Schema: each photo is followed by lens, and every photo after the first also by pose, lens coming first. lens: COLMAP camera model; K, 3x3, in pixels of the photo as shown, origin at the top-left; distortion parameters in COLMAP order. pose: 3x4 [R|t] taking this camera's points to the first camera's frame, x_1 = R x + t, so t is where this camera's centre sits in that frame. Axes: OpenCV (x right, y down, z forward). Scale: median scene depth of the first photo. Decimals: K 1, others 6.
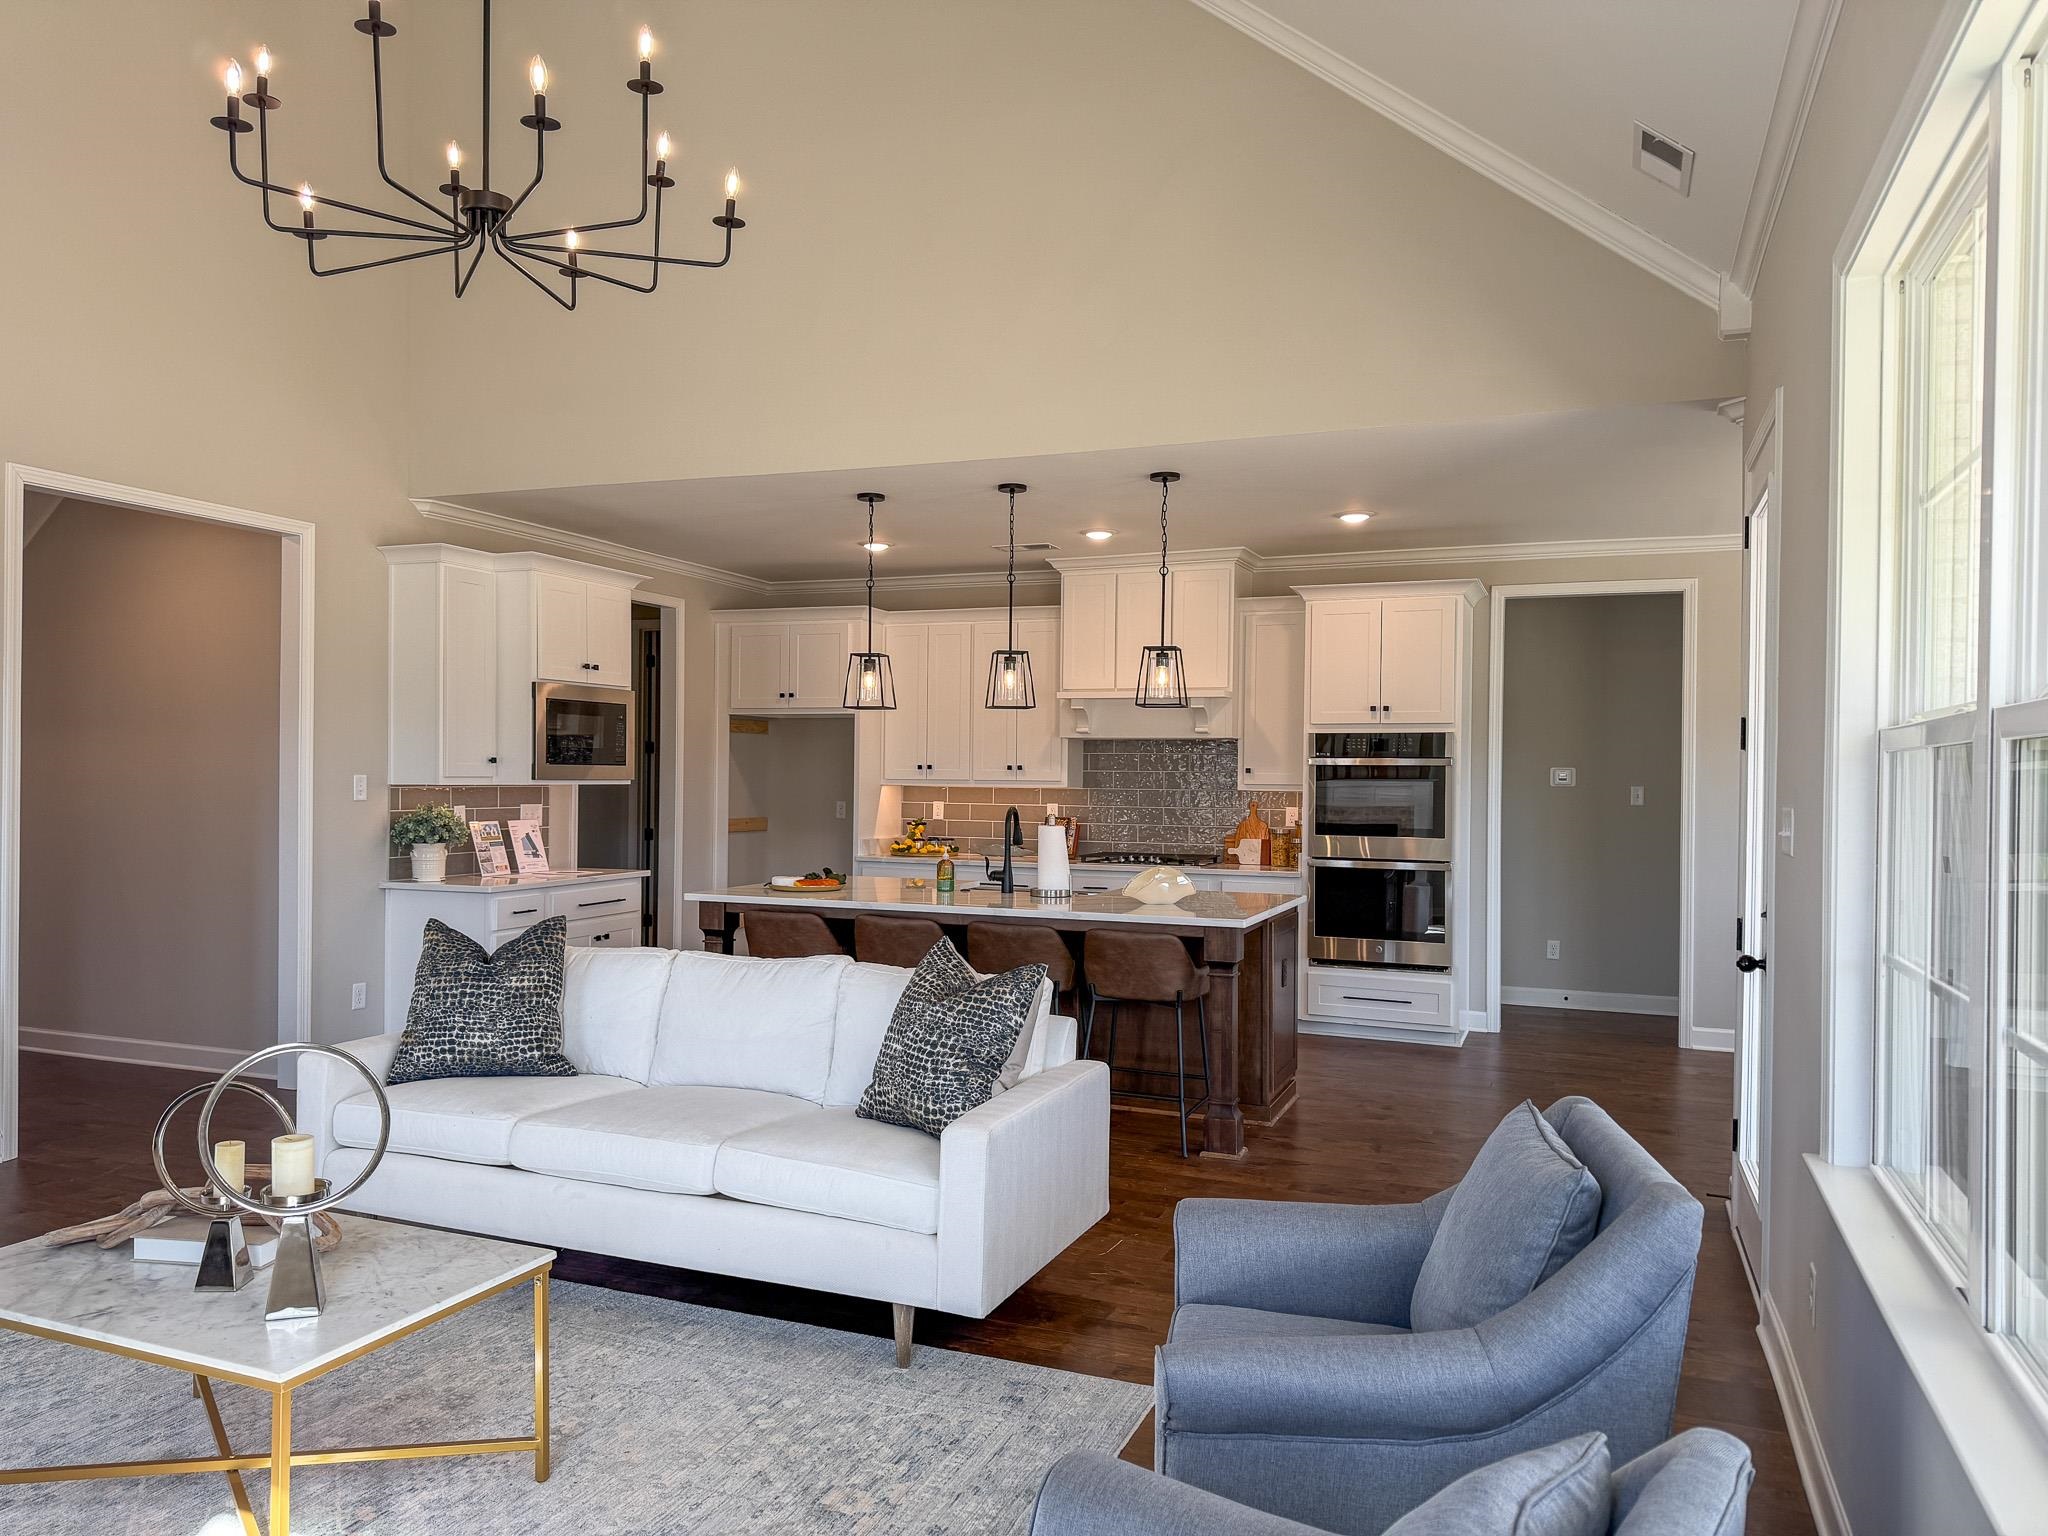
lens RADIAL K [[1432.8, 0, 1024.0], [0, 1432.8, 768.0], [0, 0, 1]] dist [0.114853, -0.144052]
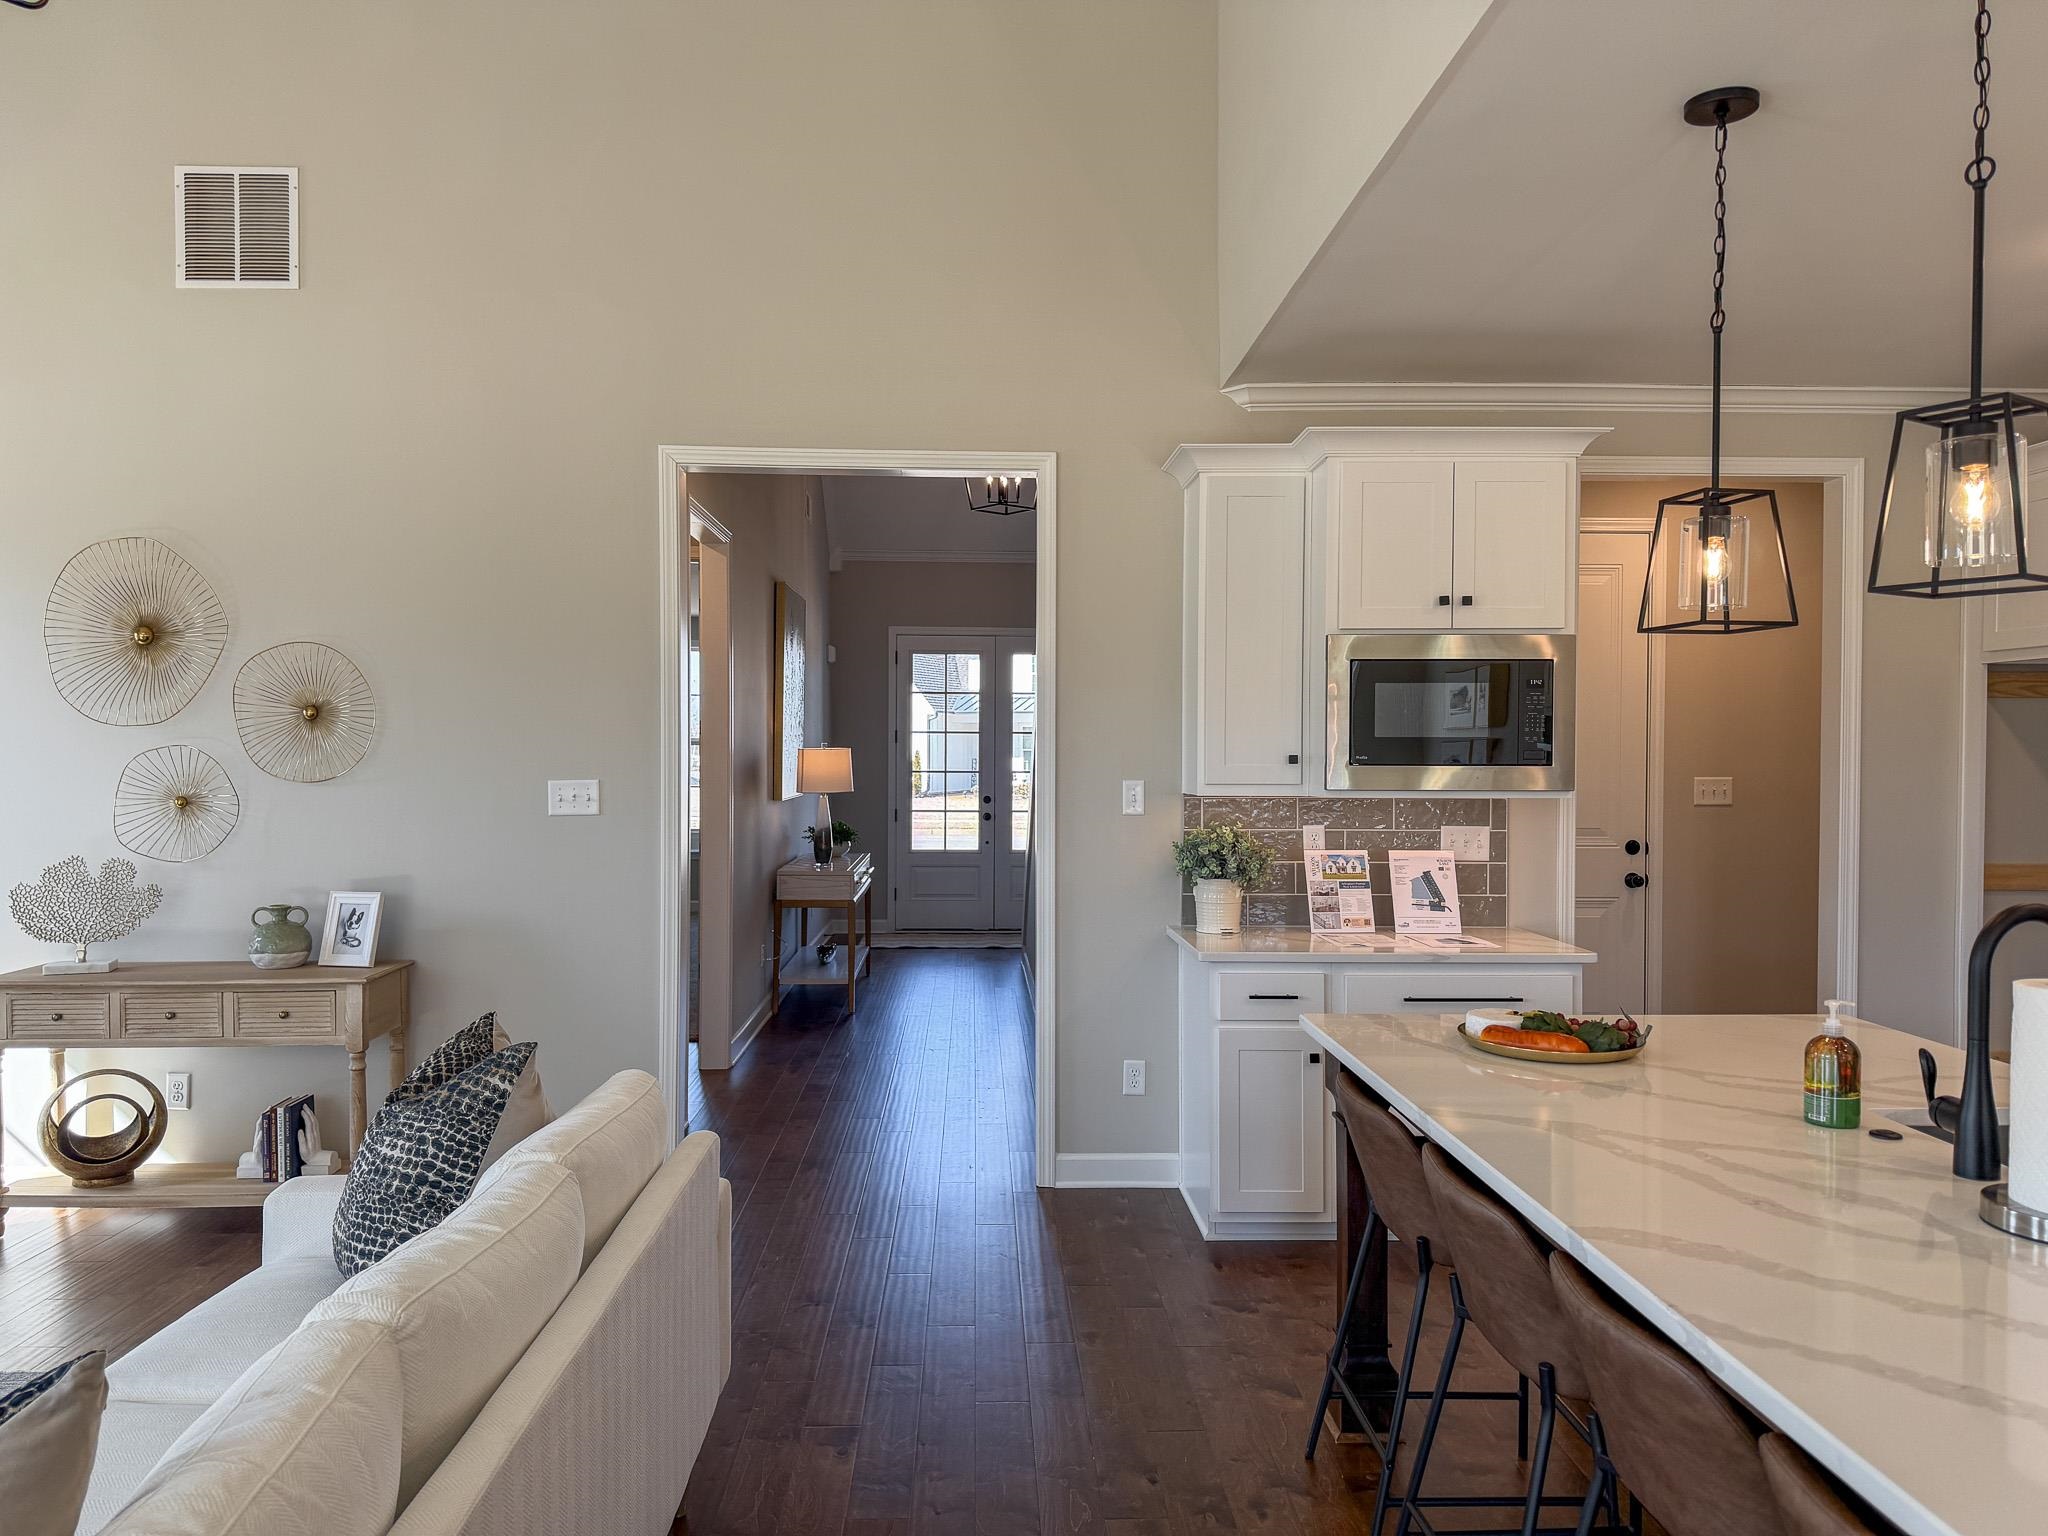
lens RADIAL K [[1426.7, 0, 1023.1], [0, 1426.7, 779.3], [0, 0, 1]] dist [0.114671, -0.161620]
pose [[0.399615, 0.009792, -0.916631, 0.179510], [0.004242, 0.999912, 0.012531, -0.004888], [0.916673, -0.008896, 0.399538, 0.616156]]
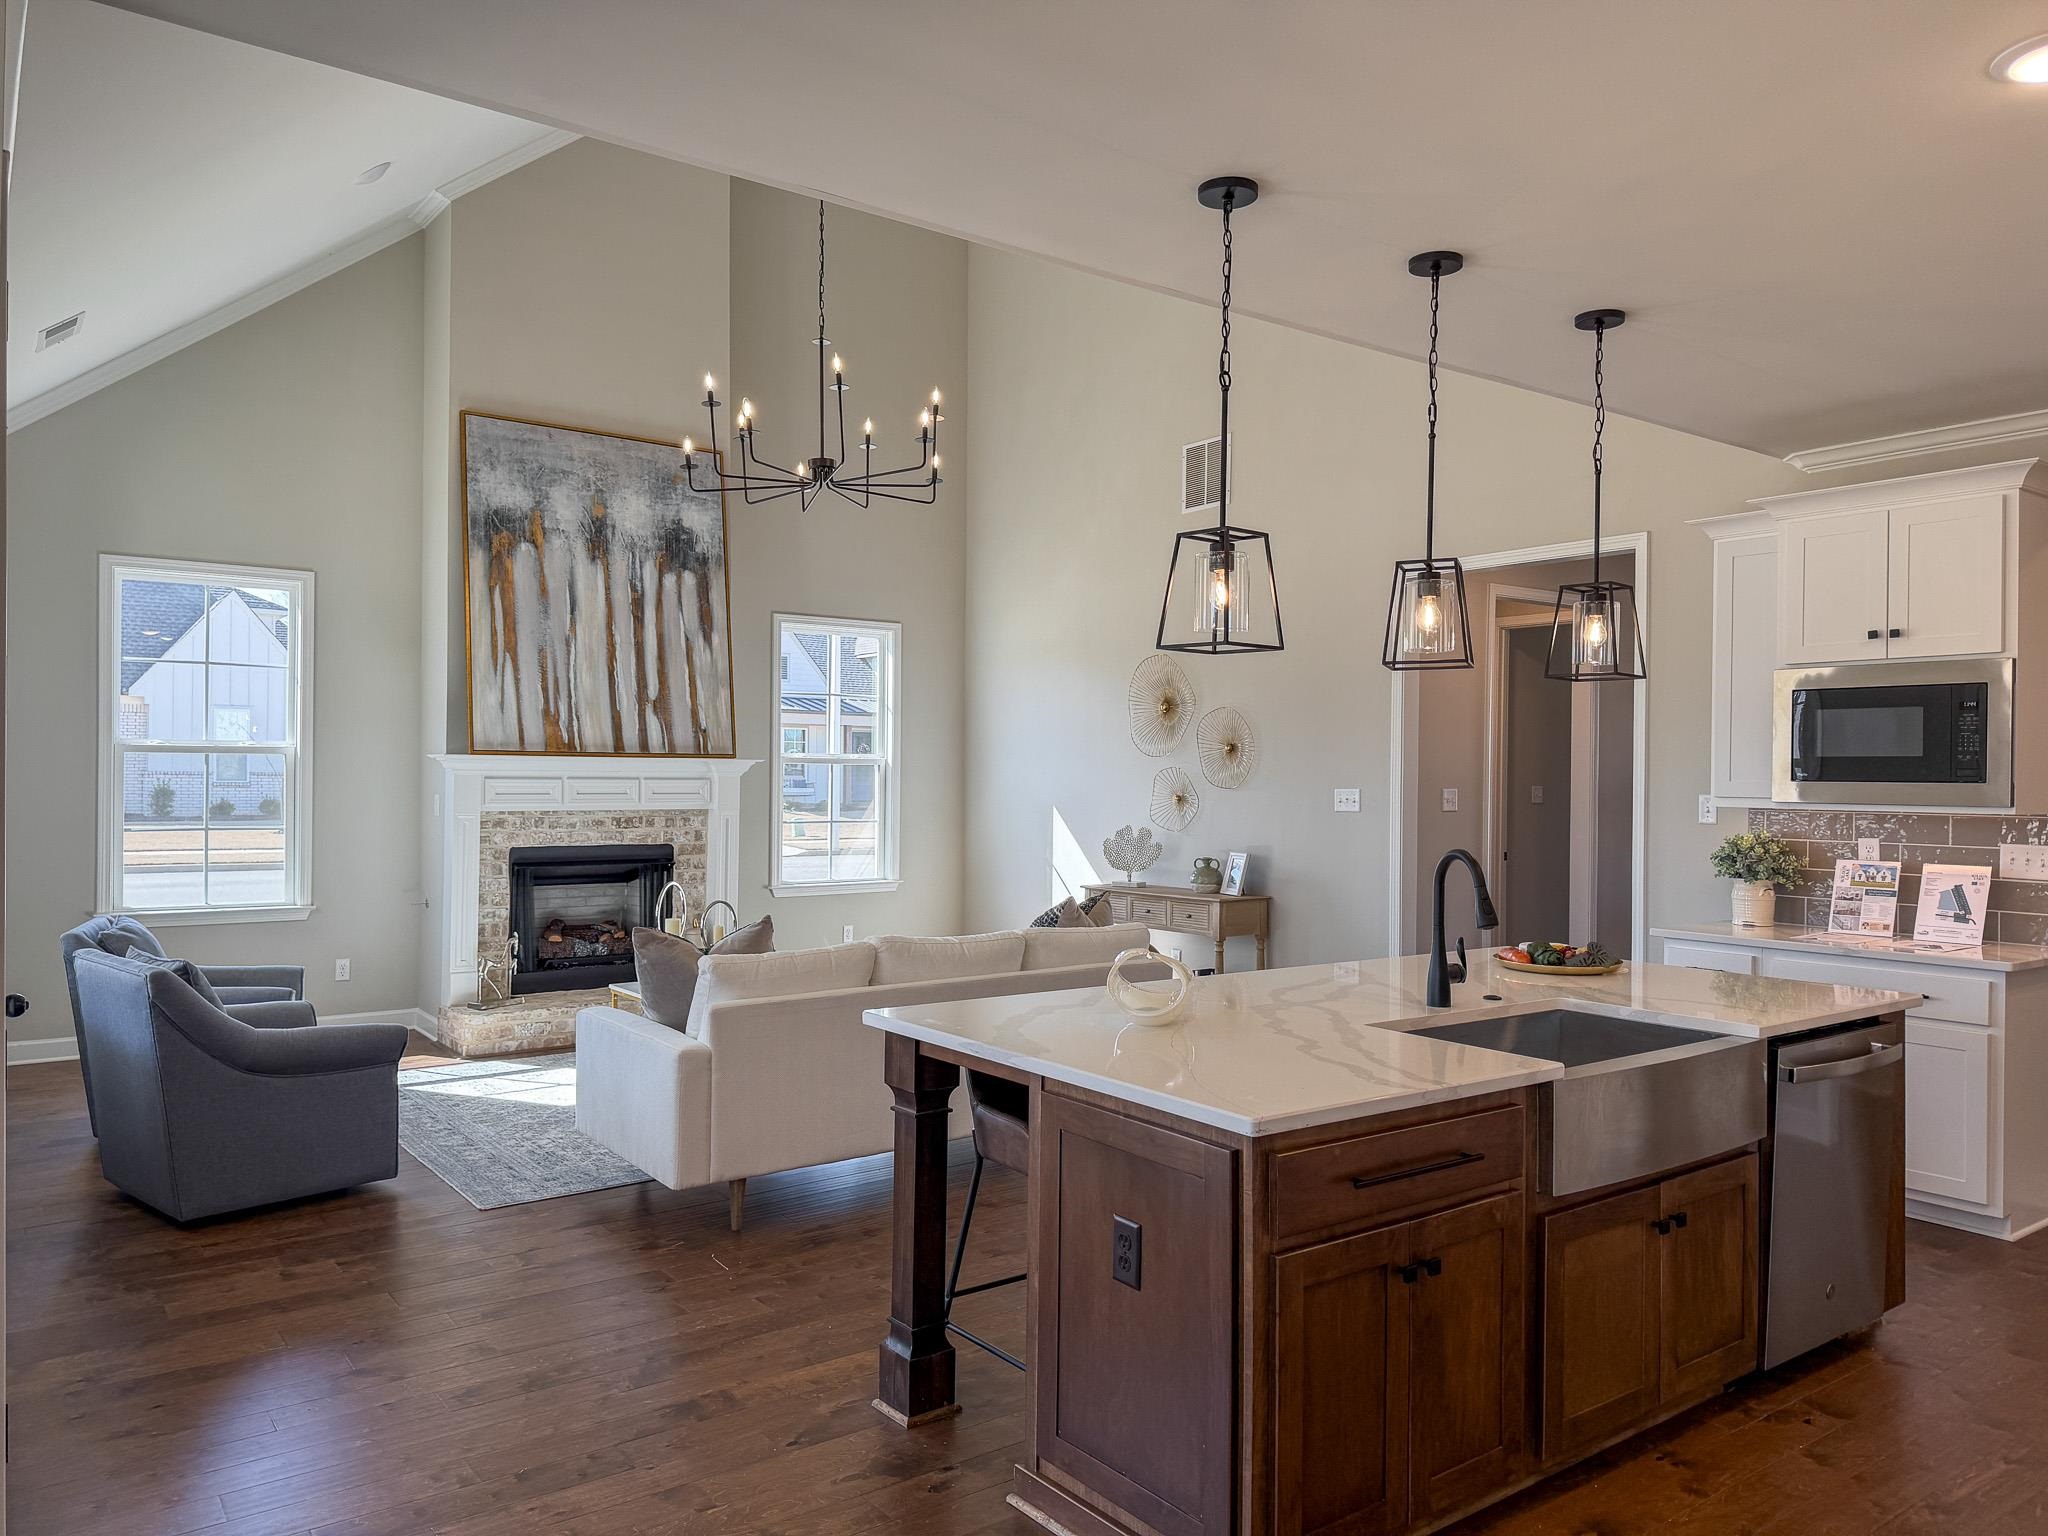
lens RADIAL K [[1426.7, 0, 1023.1], [0, 1426.7, 779.3], [0, 0, 1]] dist [0.114671, -0.161620]
pose [[-0.526185, -0.011535, -0.850292, 0.488036], [-0.011693, 0.999912, -0.006329, 0.005461], [0.850290, 0.006612, -0.526273, 1.043962]]
